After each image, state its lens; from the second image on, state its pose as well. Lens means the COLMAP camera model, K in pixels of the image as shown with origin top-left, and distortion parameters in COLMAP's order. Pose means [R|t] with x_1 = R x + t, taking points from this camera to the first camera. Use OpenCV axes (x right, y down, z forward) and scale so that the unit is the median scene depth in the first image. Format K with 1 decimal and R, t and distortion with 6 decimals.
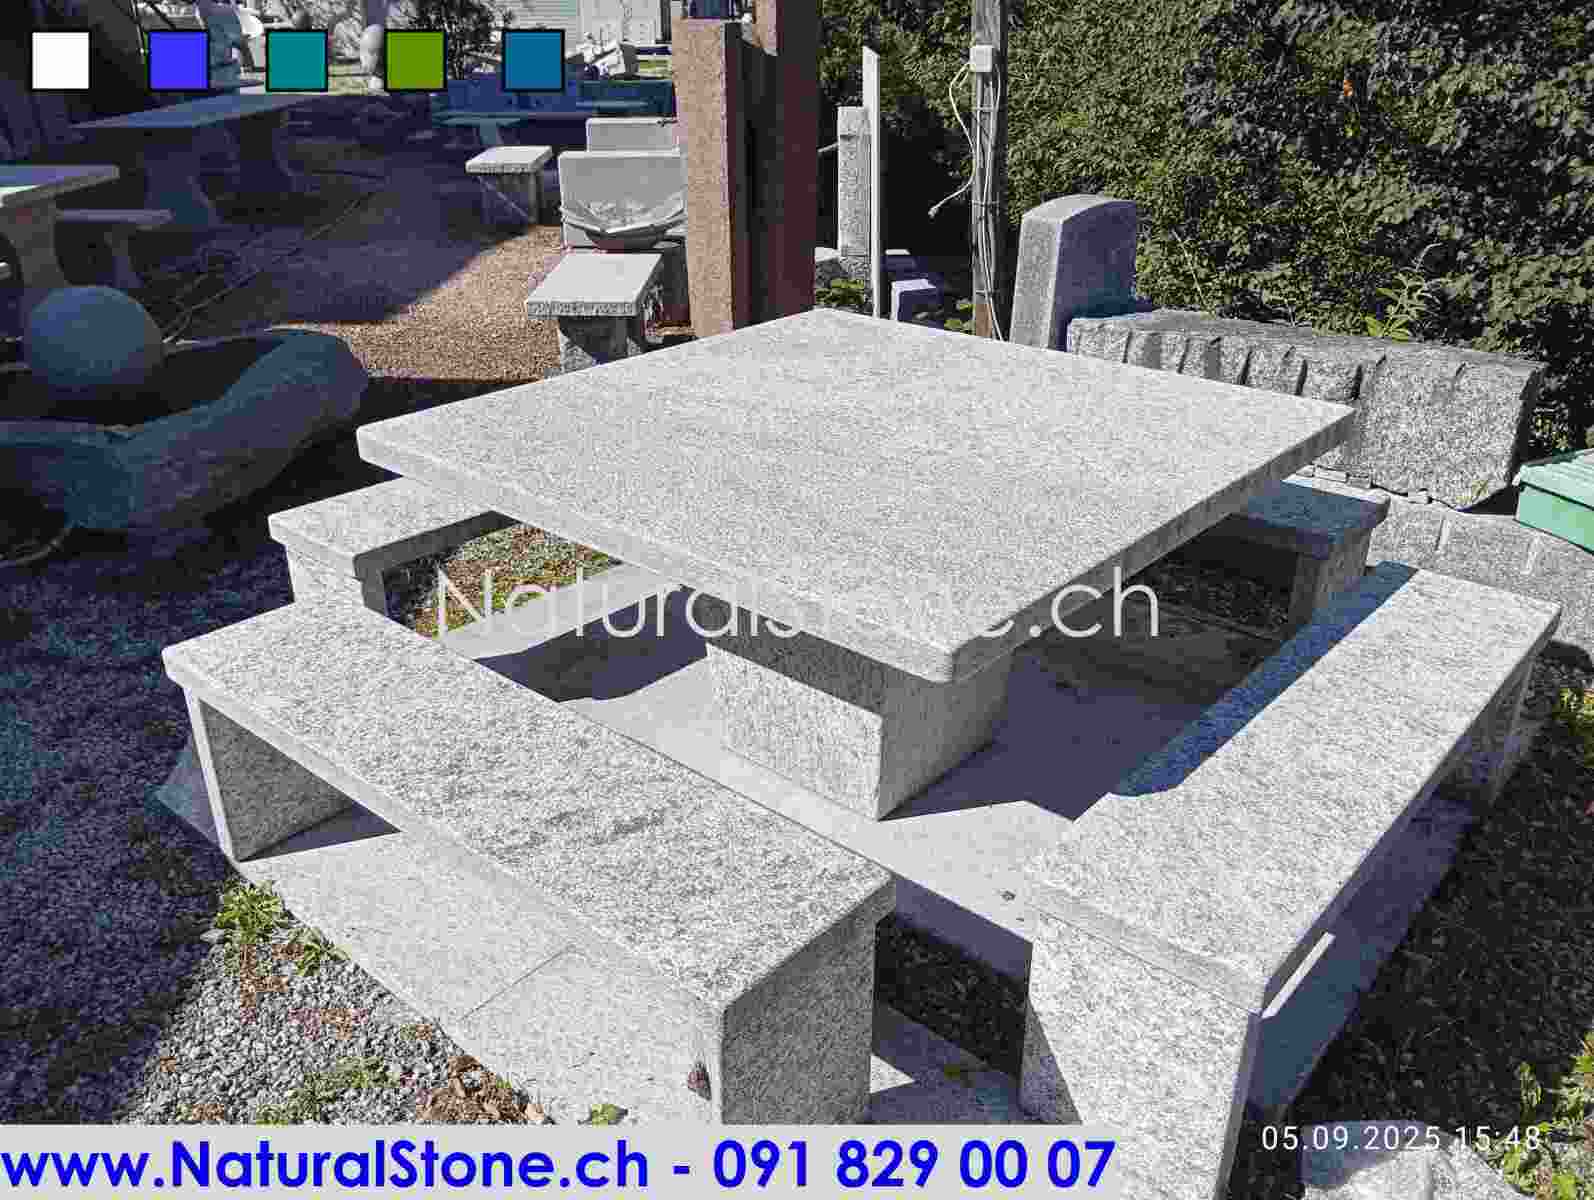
lens RADIAL K [[1299.8, 0, 793.9], [0, 1299.8, 607.2], [0, 0, 1]] dist [0.048219, -0.113692]
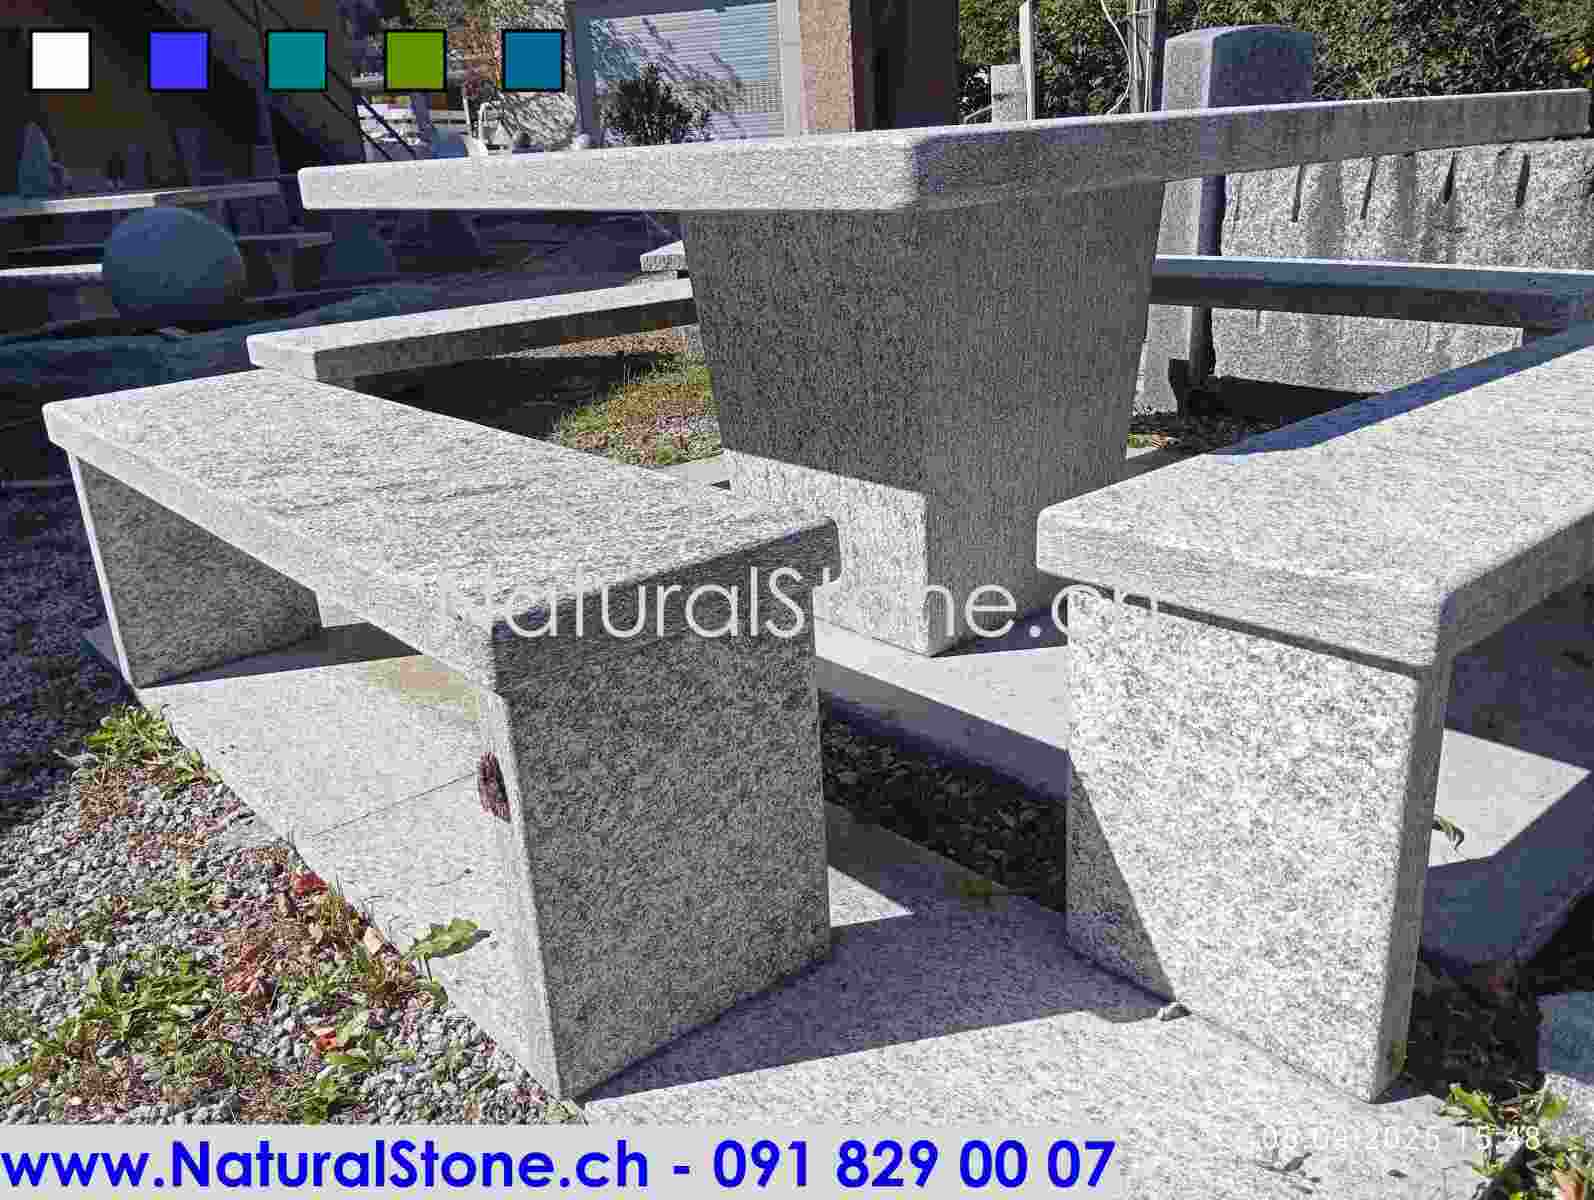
lens RADIAL K [[1295.8, 0, 798.7], [0, 1295.8, 595.1], [0, 0, 1]] dist [0.086415, -0.175801]
pose [[0.987536, -0.001671, -0.157382, 0.128017], [-0.014309, 0.994849, -0.100348, 0.245795], [0.156739, 0.101349, 0.982426, 0.293439]]
